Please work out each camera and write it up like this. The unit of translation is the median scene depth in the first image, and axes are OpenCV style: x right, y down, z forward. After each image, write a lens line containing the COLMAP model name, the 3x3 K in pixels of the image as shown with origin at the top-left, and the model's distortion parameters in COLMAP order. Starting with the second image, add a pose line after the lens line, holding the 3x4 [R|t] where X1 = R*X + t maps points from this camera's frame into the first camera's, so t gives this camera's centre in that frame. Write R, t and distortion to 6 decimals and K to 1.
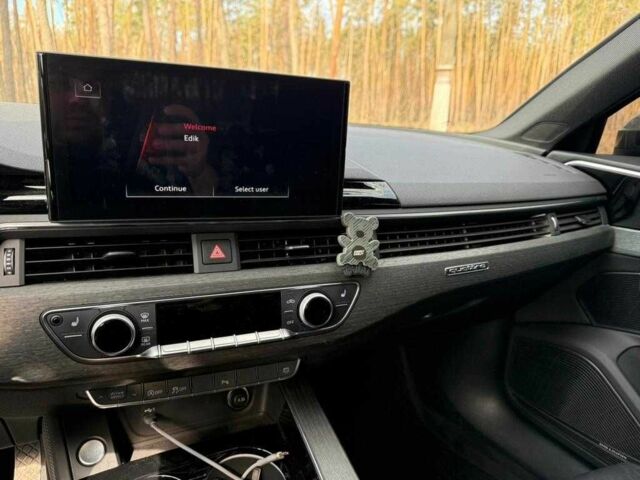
lens RADIAL K [[462.6, 0, 313.4], [0, 462.6, 239.2], [0, 0, 1]] dist [-0.002452, -0.007069]
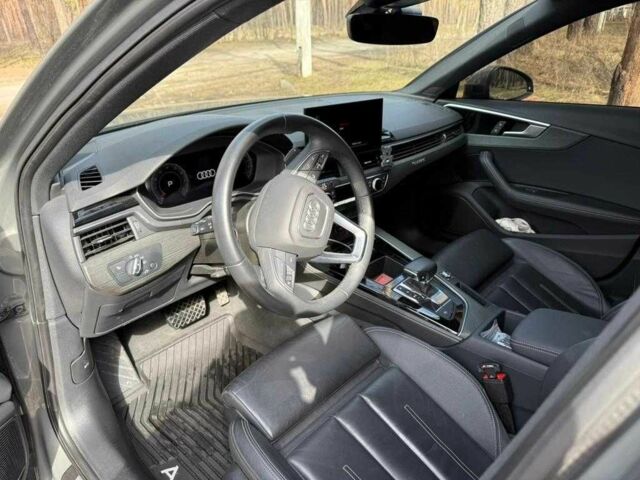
lens RADIAL K [[462.6, 0, 321.2], [0, 462.6, 241.0], [0, 0, 1]] dist [-0.002452, -0.007069]
pose [[0.943108, -0.191471, 0.271821, -0.746254], [0.141234, 0.970818, 0.193819, -0.064390], [-0.300999, -0.144402, 0.942628, -0.997990]]
